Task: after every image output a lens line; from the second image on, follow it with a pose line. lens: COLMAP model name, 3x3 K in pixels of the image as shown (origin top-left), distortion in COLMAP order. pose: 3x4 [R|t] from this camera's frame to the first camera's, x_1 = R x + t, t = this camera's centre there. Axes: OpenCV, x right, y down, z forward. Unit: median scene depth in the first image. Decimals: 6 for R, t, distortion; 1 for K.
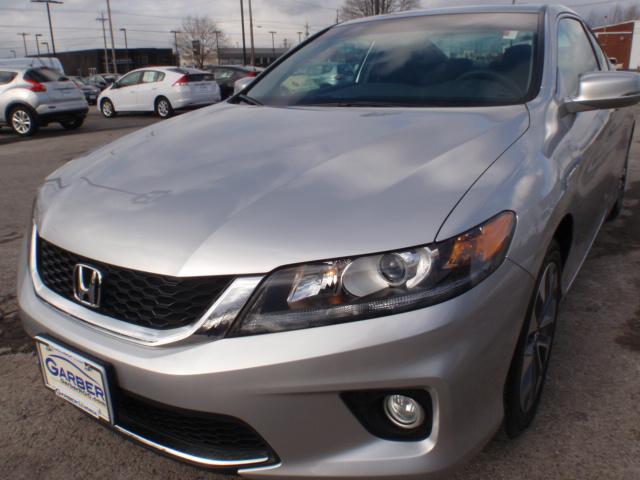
lens RADIAL K [[531.5, 0, 301.4], [0, 531.5, 236.7], [0, 0, 1]] dist [-0.108639, 0.056160]
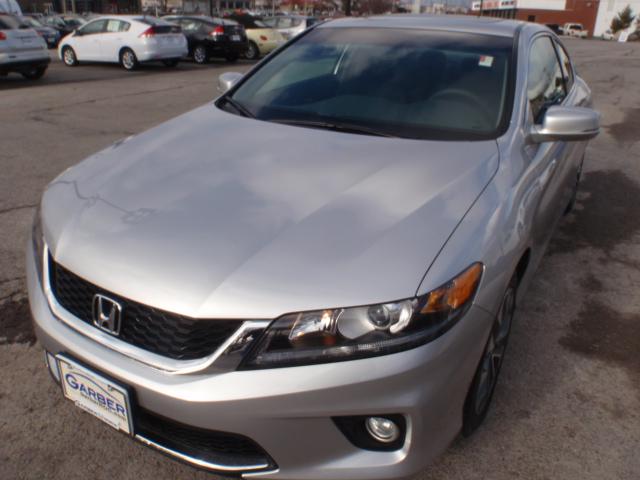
lens RADIAL K [[531.5, 0, 301.4], [0, 531.5, 236.7], [0, 0, 1]] dist [-0.108639, 0.056160]
pose [[0.996835, 0.025414, 0.075323, -0.067811], [-0.032315, 0.995247, 0.091860, -0.155565], [-0.072630, -0.094003, 0.992919, -0.105758]]
